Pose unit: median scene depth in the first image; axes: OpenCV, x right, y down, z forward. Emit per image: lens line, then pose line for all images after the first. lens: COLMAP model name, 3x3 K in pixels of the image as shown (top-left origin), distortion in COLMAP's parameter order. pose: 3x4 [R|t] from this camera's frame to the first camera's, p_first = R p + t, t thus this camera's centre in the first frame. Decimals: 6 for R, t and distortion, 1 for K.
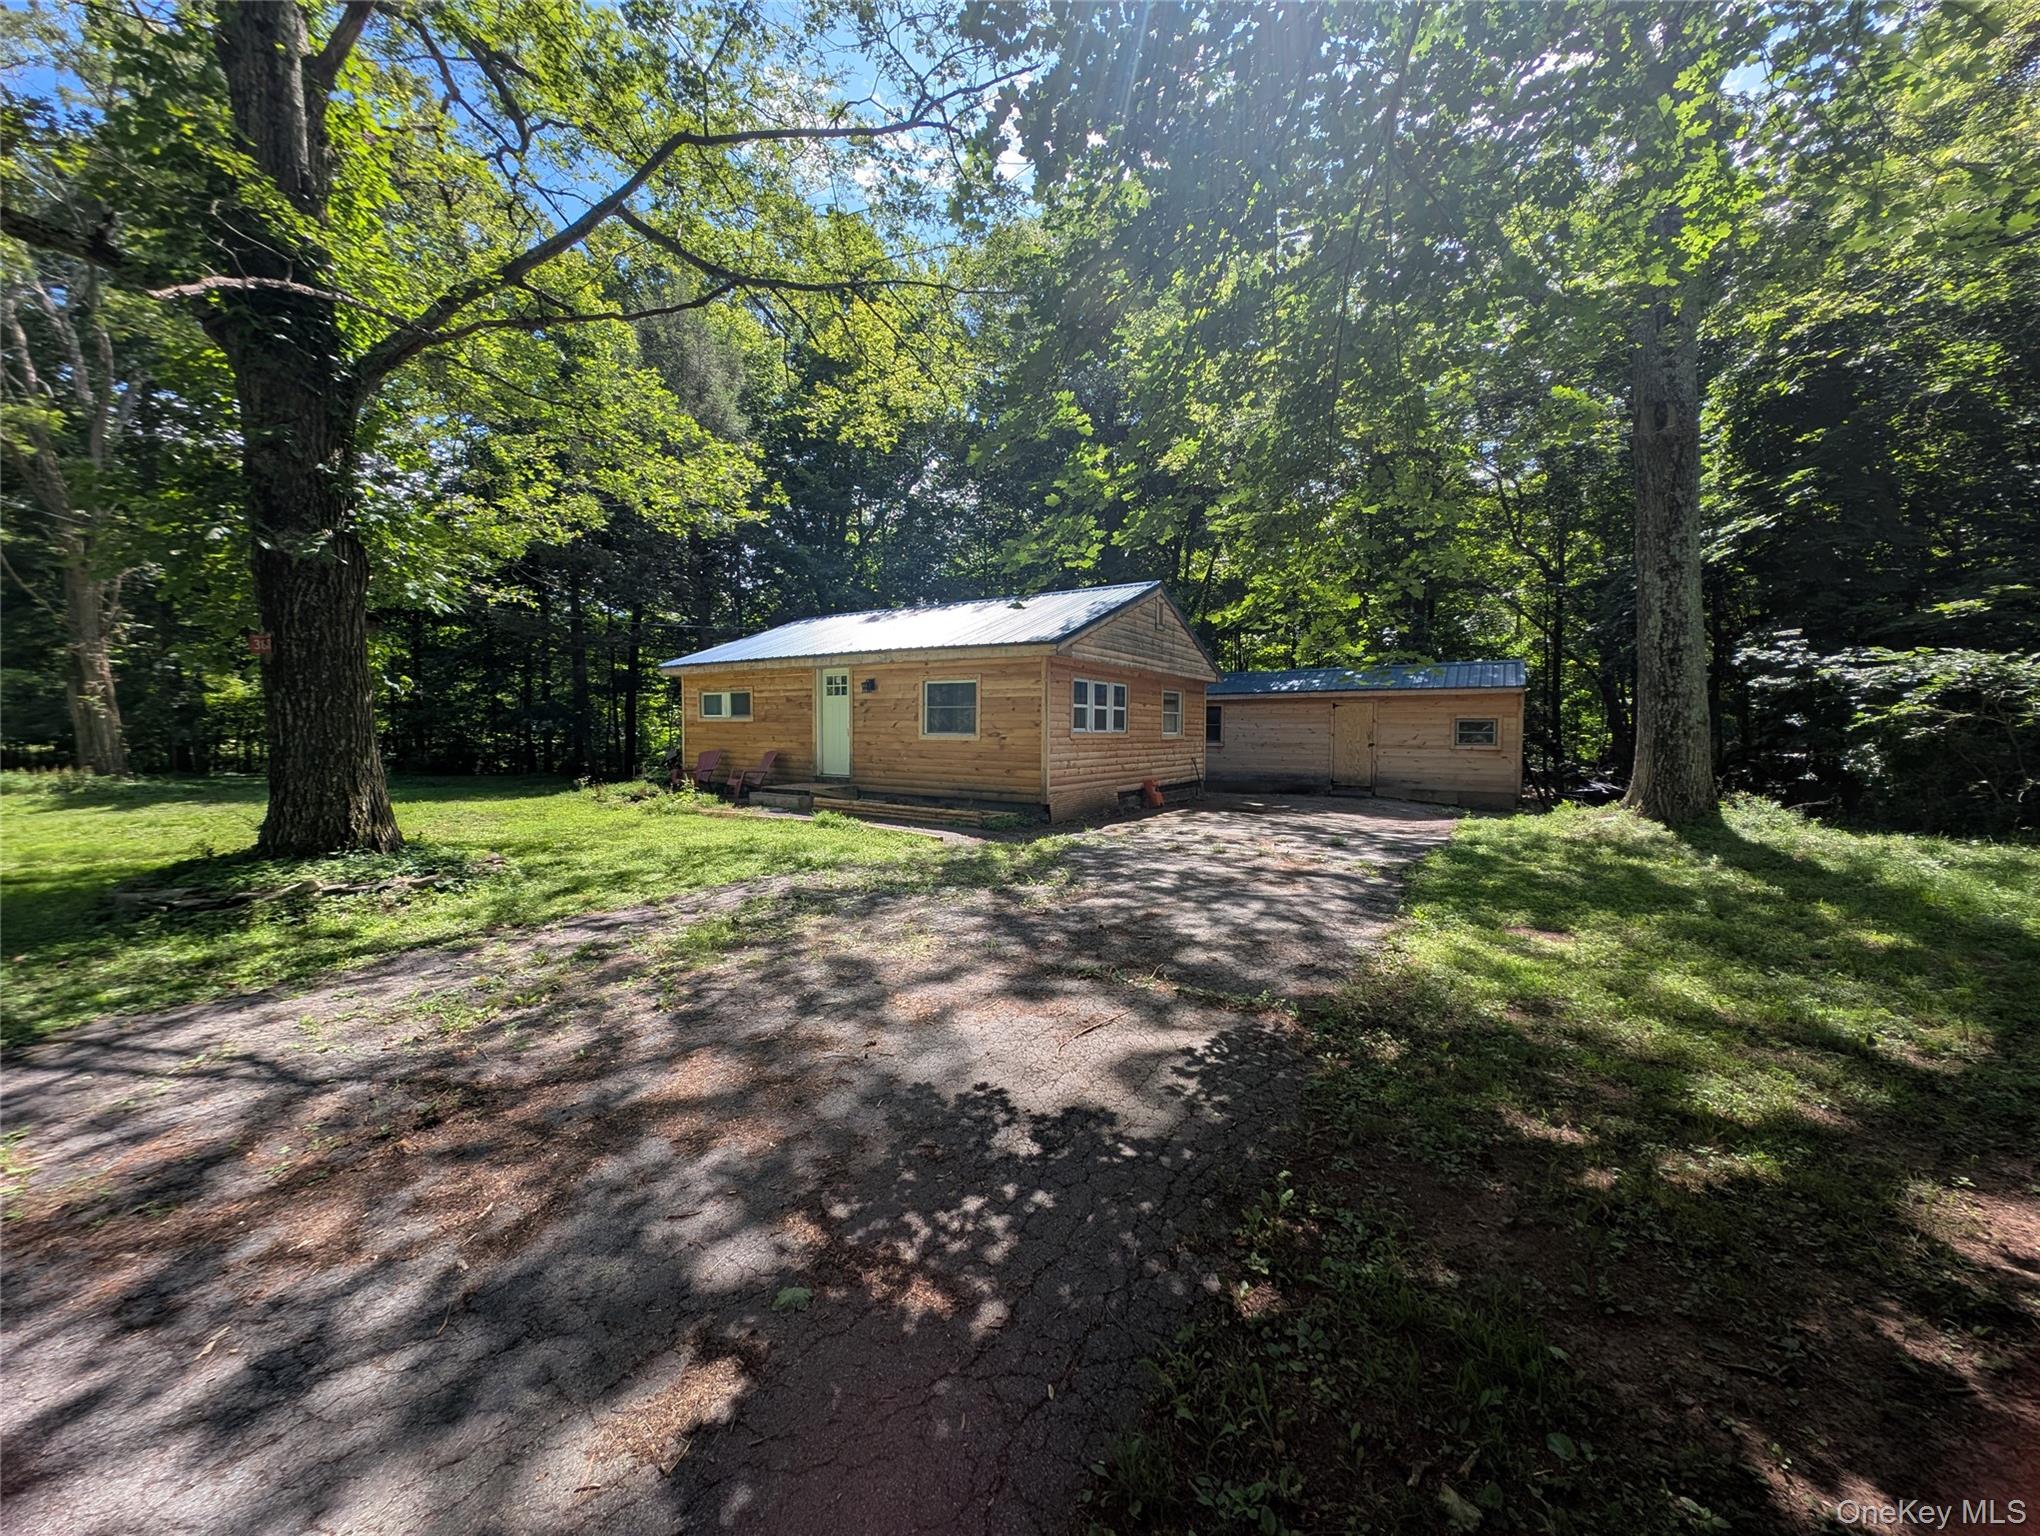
lens RADIAL K [[765.5, 0, 1016.4], [0, 765.5, 770.3], [0, 0, 1]] dist [0.000174, -0.000219]
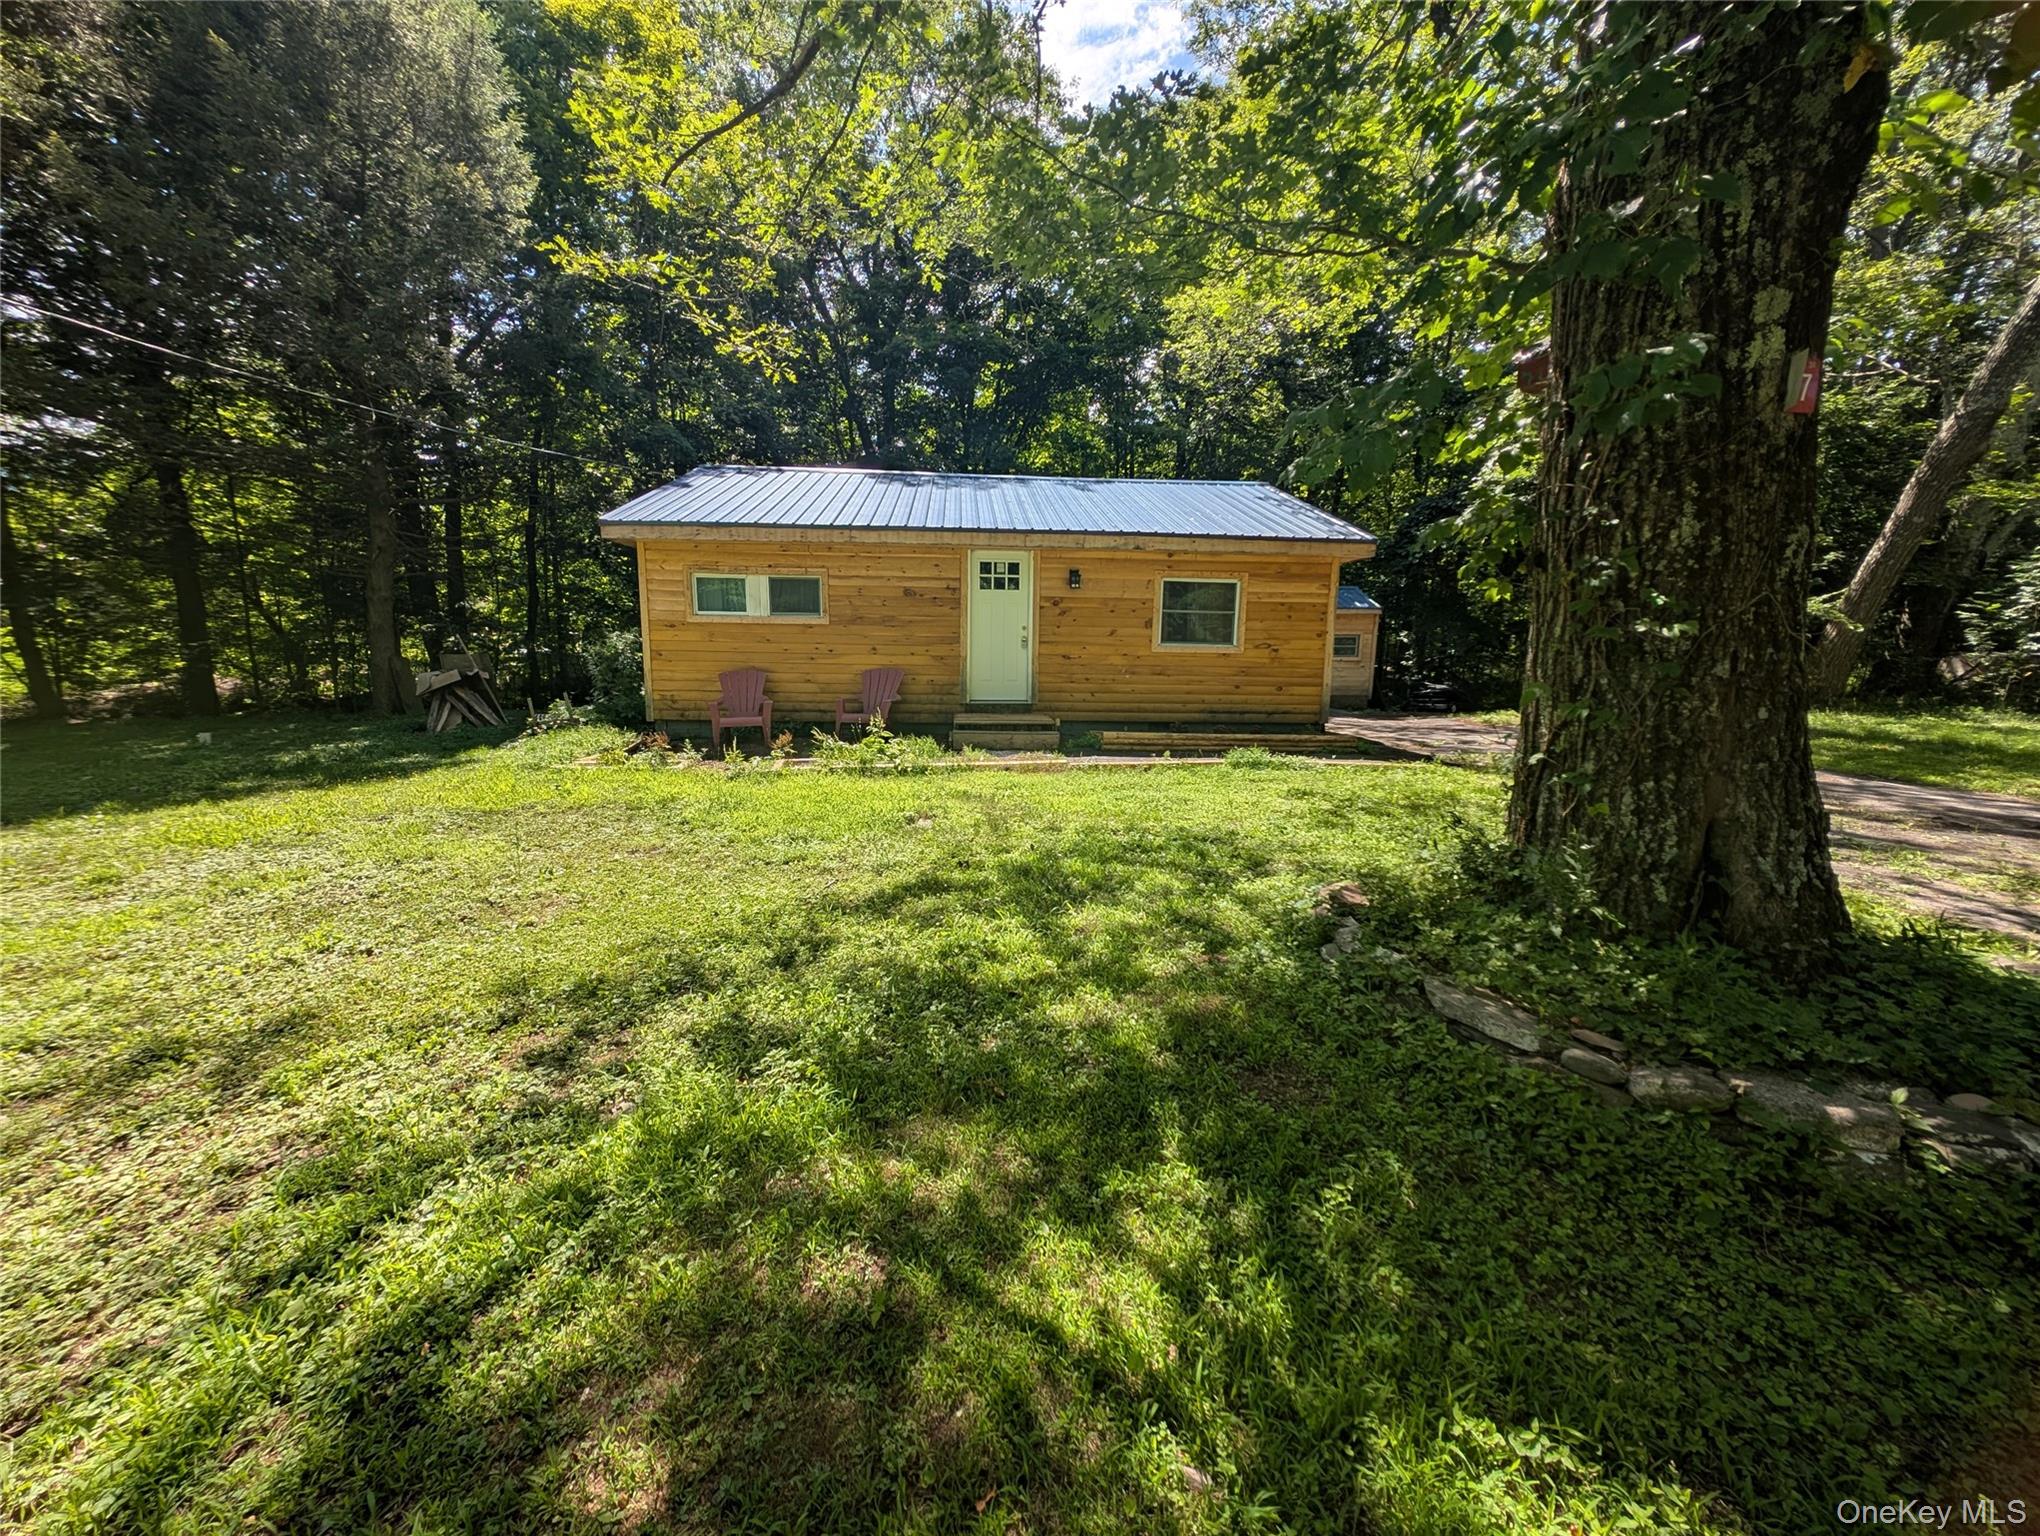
lens RADIAL K [[765.5, 0, 1016.4], [0, 765.5, 770.3], [0, 0, 1]] dist [0.000174, -0.000219]
pose [[0.822284, -0.091386, 0.561692, -0.641546], [0.019079, 0.990894, 0.133286, -0.025388], [-0.568758, -0.098882, 0.816539, 0.390704]]
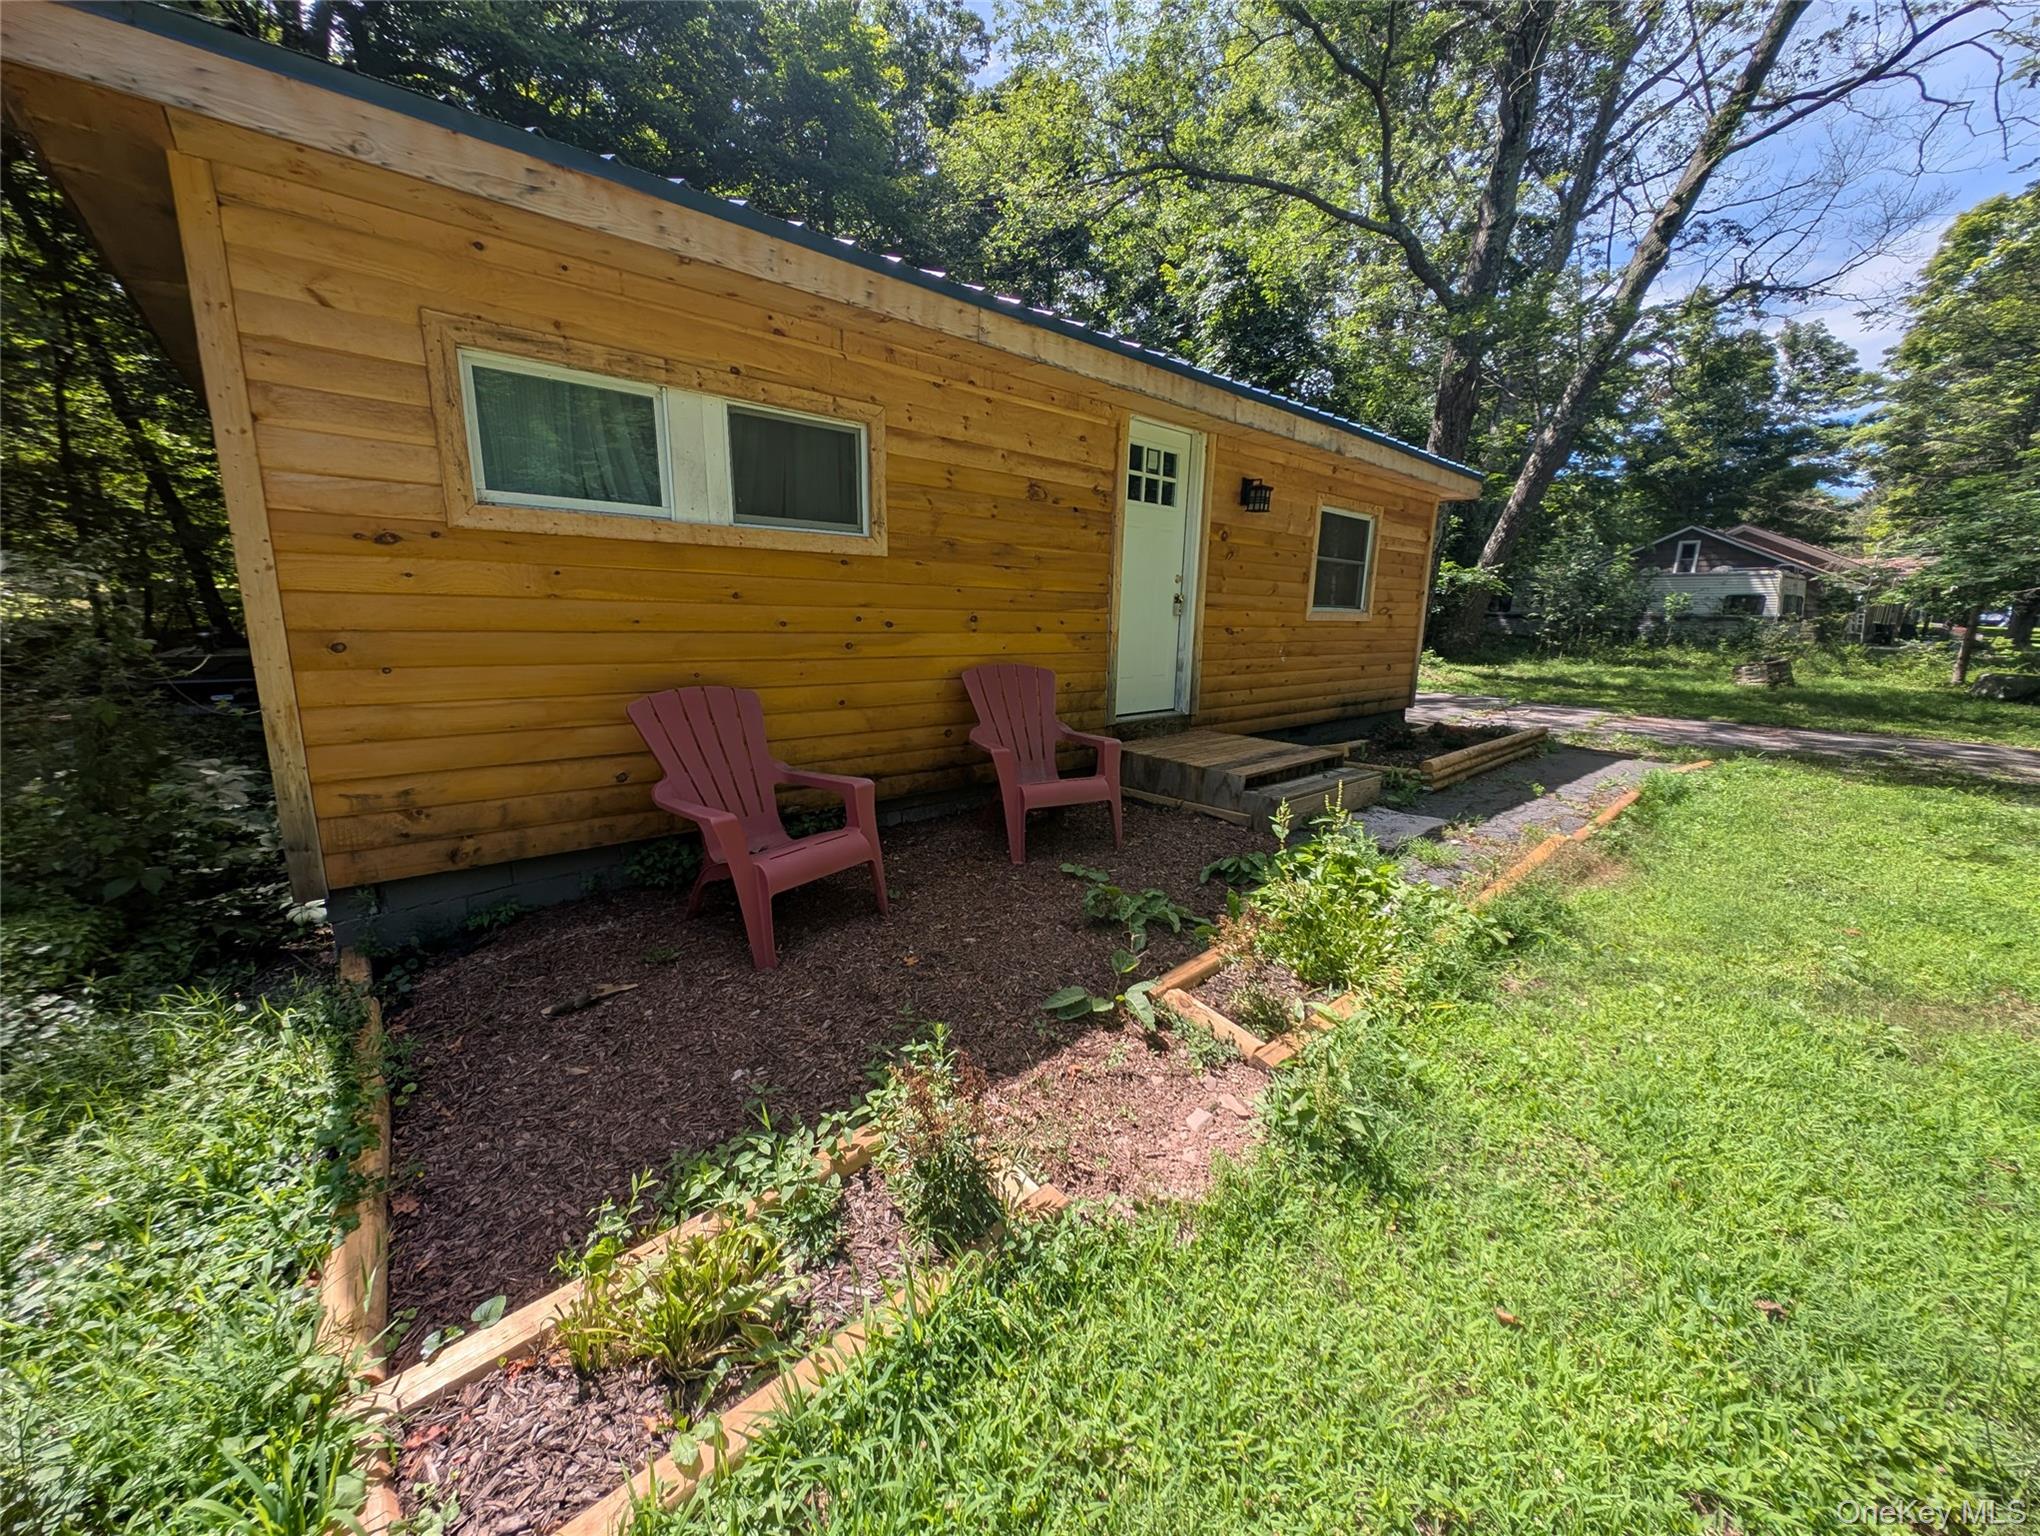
lens RADIAL K [[765.5, 0, 1016.4], [0, 765.5, 770.3], [0, 0, 1]] dist [0.000174, -0.000219]
pose [[0.284101, -0.201807, 0.937316, -0.635618], [0.026562, 0.978880, 0.202705, -0.047367], [-0.958426, -0.032692, 0.283461, 0.956025]]
